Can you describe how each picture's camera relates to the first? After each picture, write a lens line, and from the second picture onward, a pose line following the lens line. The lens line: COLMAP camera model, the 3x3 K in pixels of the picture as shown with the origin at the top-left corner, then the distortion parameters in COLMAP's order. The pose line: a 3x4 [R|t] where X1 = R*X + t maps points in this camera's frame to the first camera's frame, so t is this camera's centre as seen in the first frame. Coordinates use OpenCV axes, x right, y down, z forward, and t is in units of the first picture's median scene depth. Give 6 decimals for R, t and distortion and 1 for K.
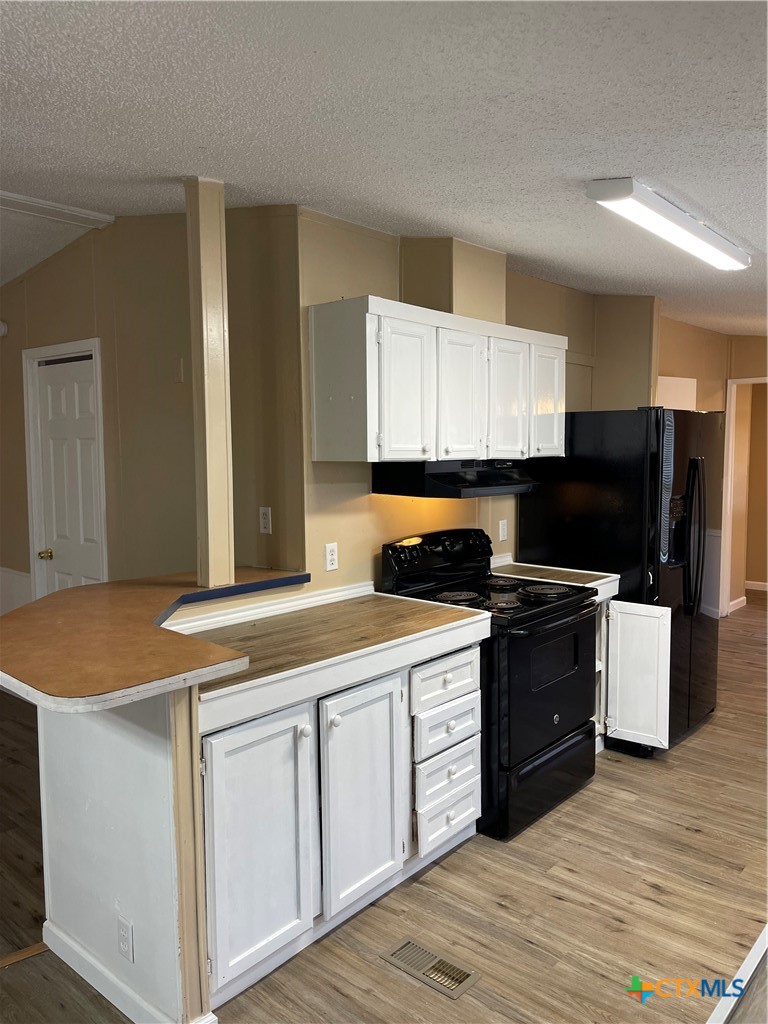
lens RADIAL K [[778.4, 0, 381.1], [0, 778.4, 506.4], [0, 0, 1]] dist [0.035604, -0.025081]
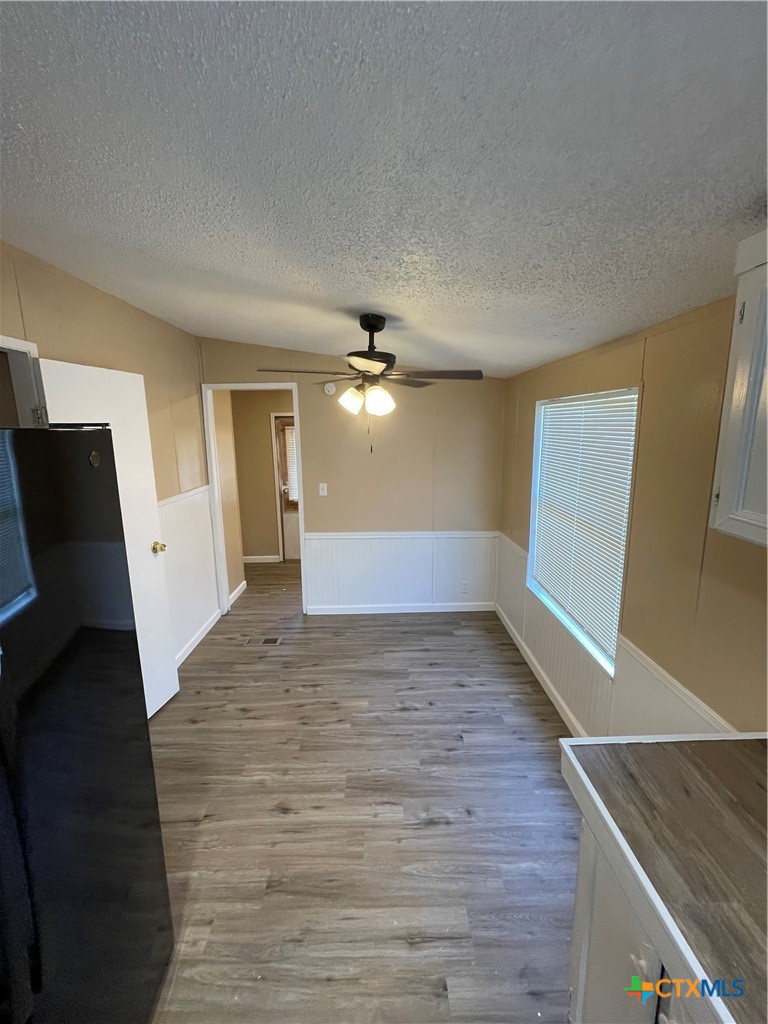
lens RADIAL K [[411.6, 0, 384.3], [0, 411.6, 512.2], [0, 0, 1]] dist [-0.001753, 0.000716]
pose [[0.751693, -0.135324, 0.645480, 0.581691], [0.061252, 0.988817, 0.135974, -0.136616], [-0.656663, -0.062674, 0.751576, 1.035627]]
